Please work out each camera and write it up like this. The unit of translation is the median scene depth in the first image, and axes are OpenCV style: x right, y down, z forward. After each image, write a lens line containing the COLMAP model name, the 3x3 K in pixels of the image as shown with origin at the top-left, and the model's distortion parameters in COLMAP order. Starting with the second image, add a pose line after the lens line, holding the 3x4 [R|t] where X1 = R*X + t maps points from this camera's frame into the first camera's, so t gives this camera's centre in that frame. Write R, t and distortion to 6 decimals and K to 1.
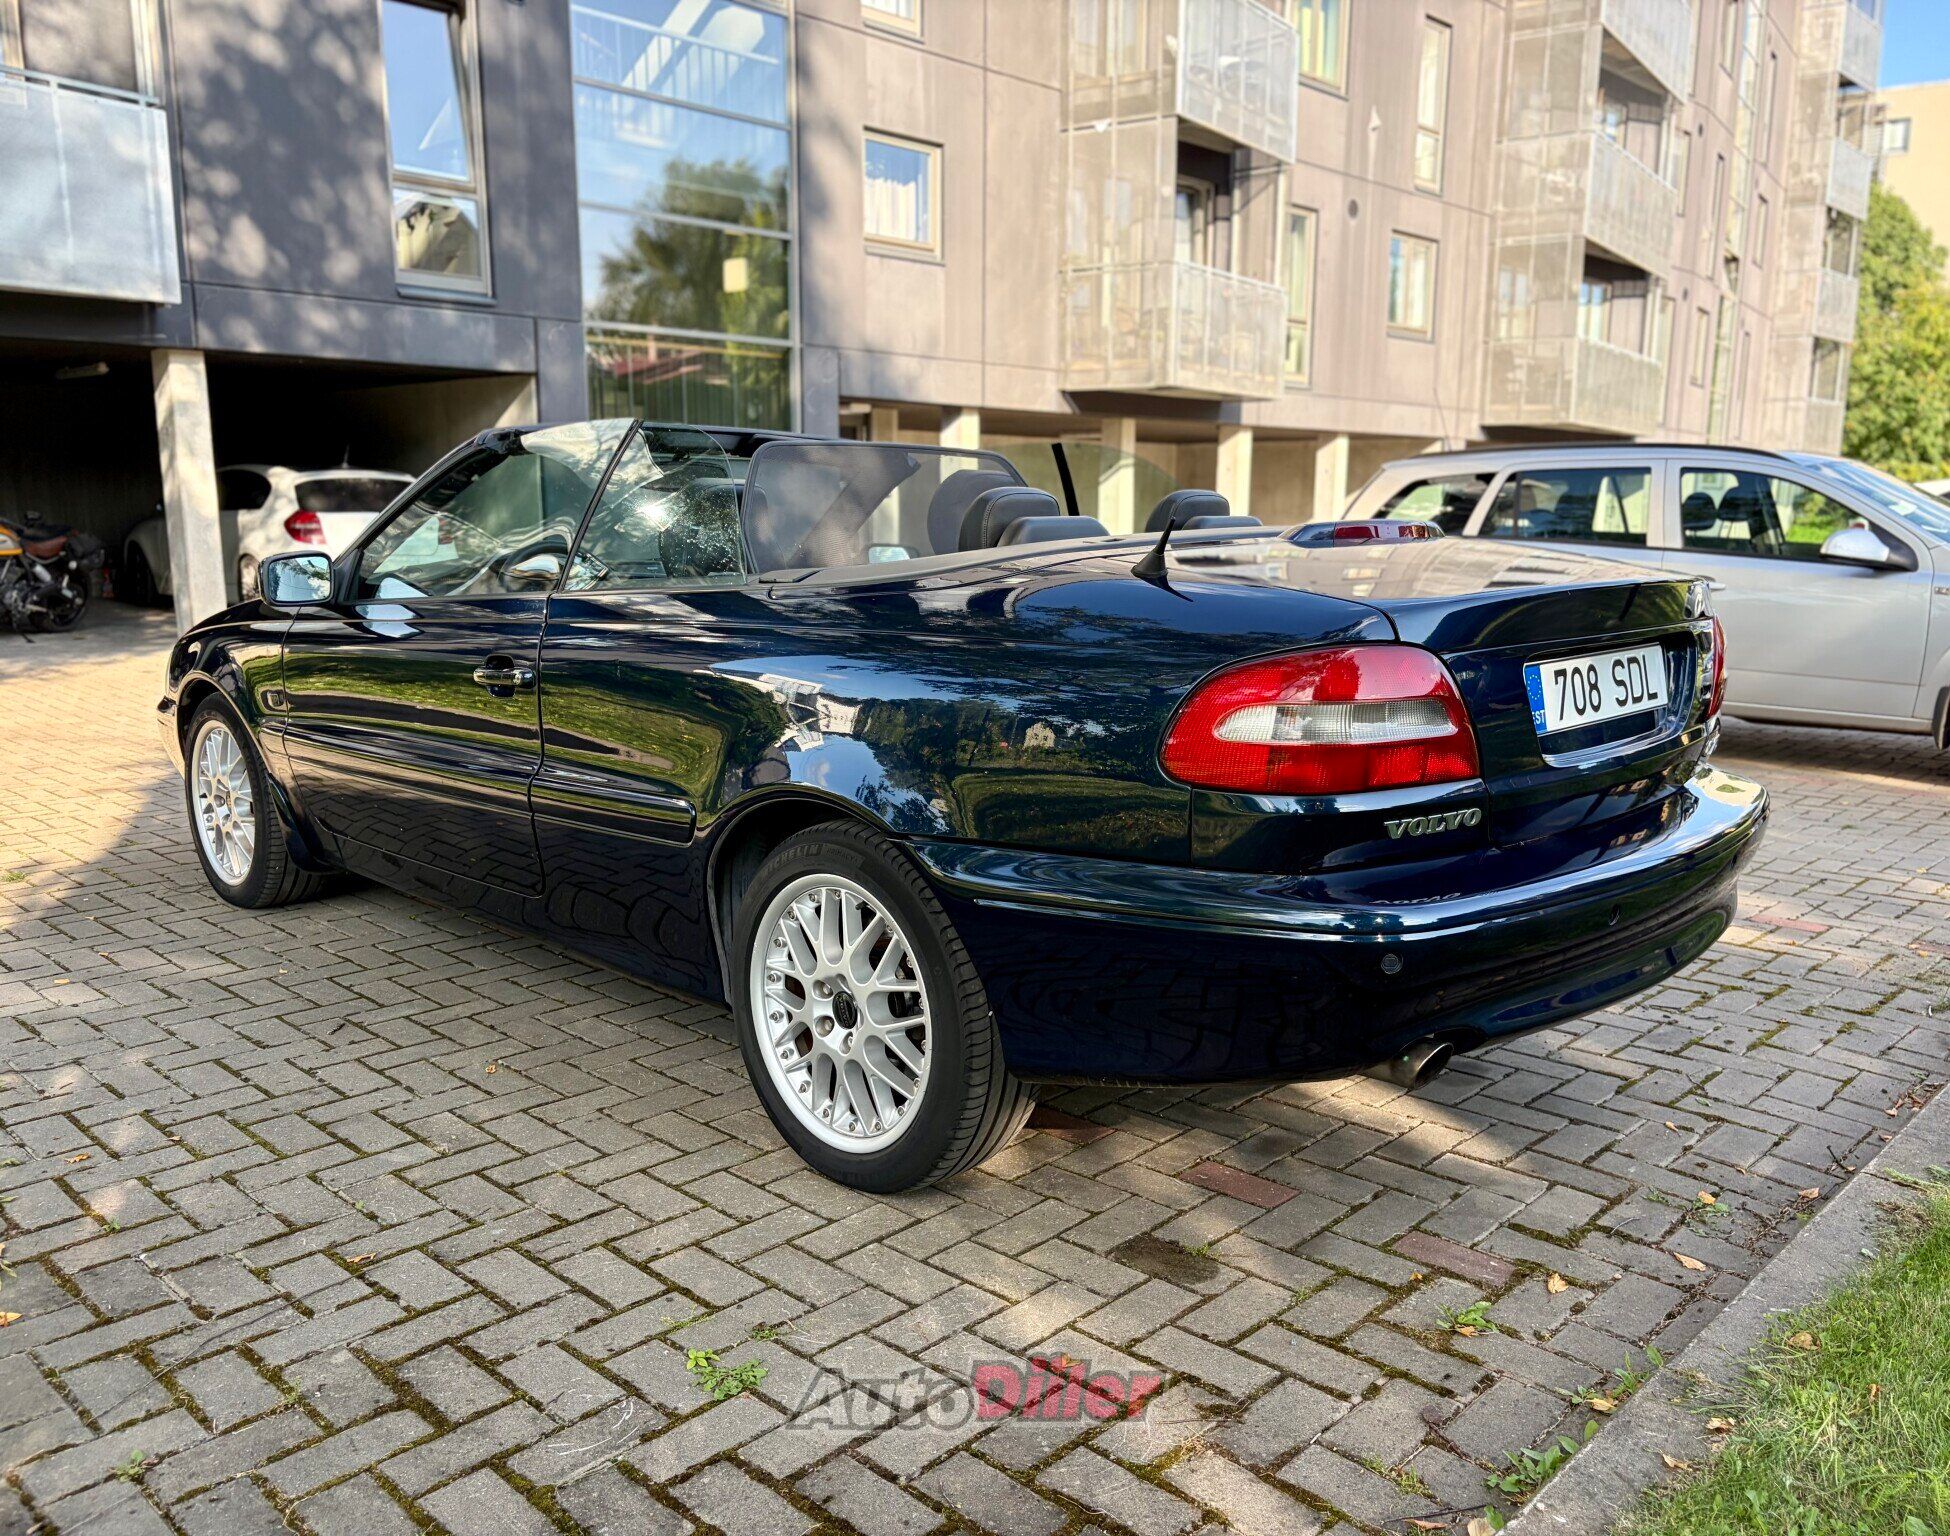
lens RADIAL K [[1557.1, 0, 1027.7], [0, 1557.1, 772.0], [0, 0, 1]] dist [0.062151, -0.070236]
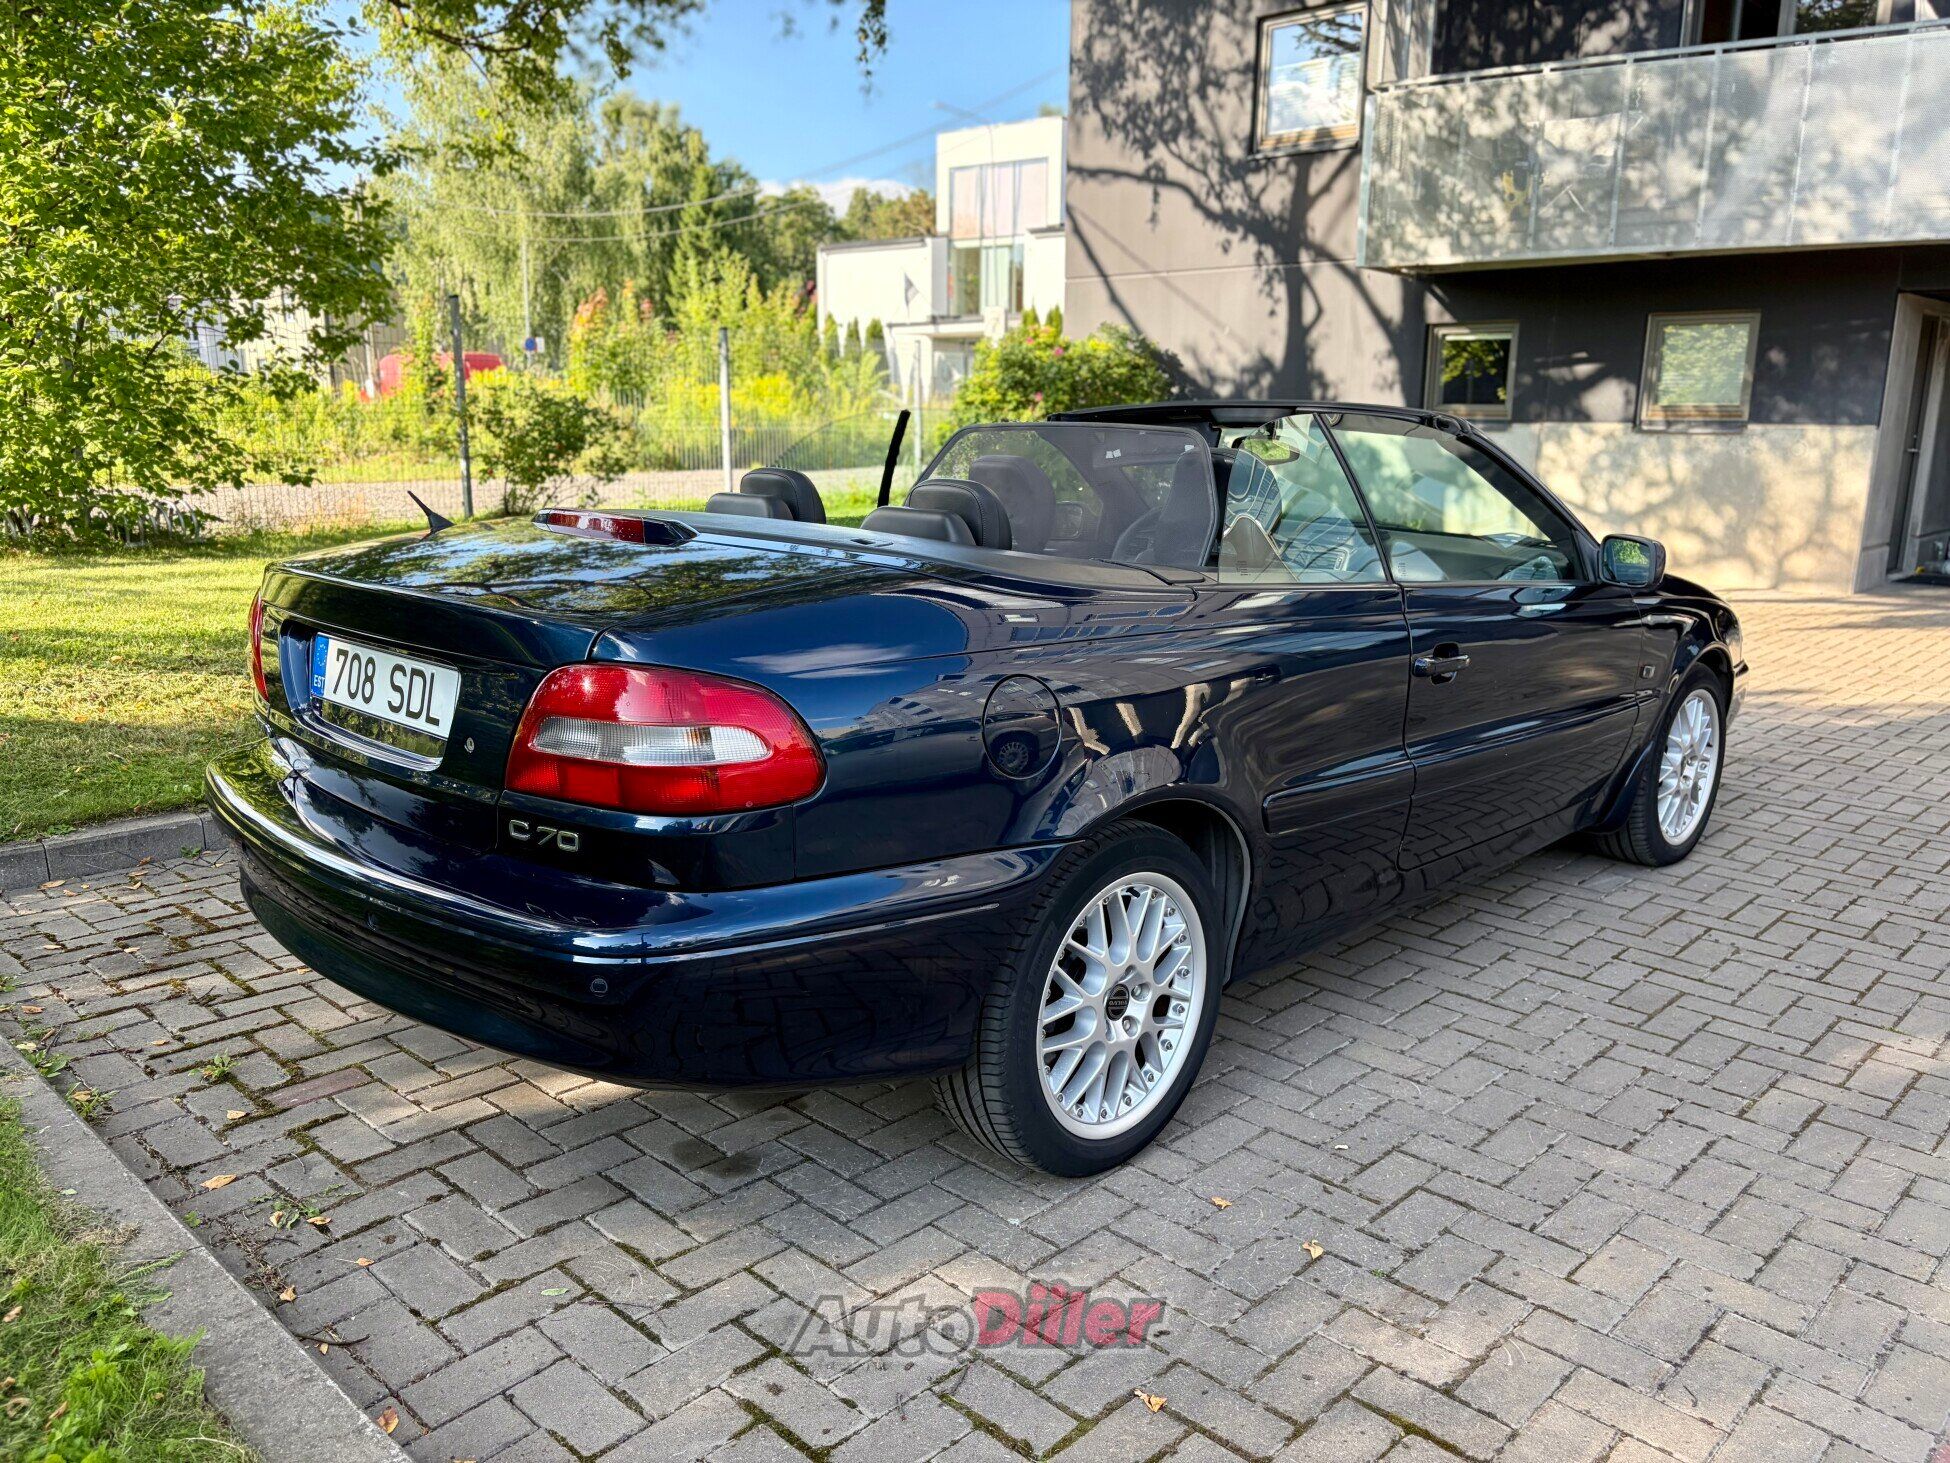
lens RADIAL K [[1477.2, 0, 975.0], [0, 1477.2, 731.5], [0, 0, 1]] dist [0.055901, -0.059993]
pose [[-0.015224, 0.206295, -0.978371, 1.162591], [-0.181613, 0.961638, 0.205593, -0.259513], [0.983252, 0.180815, 0.022826, 1.216995]]
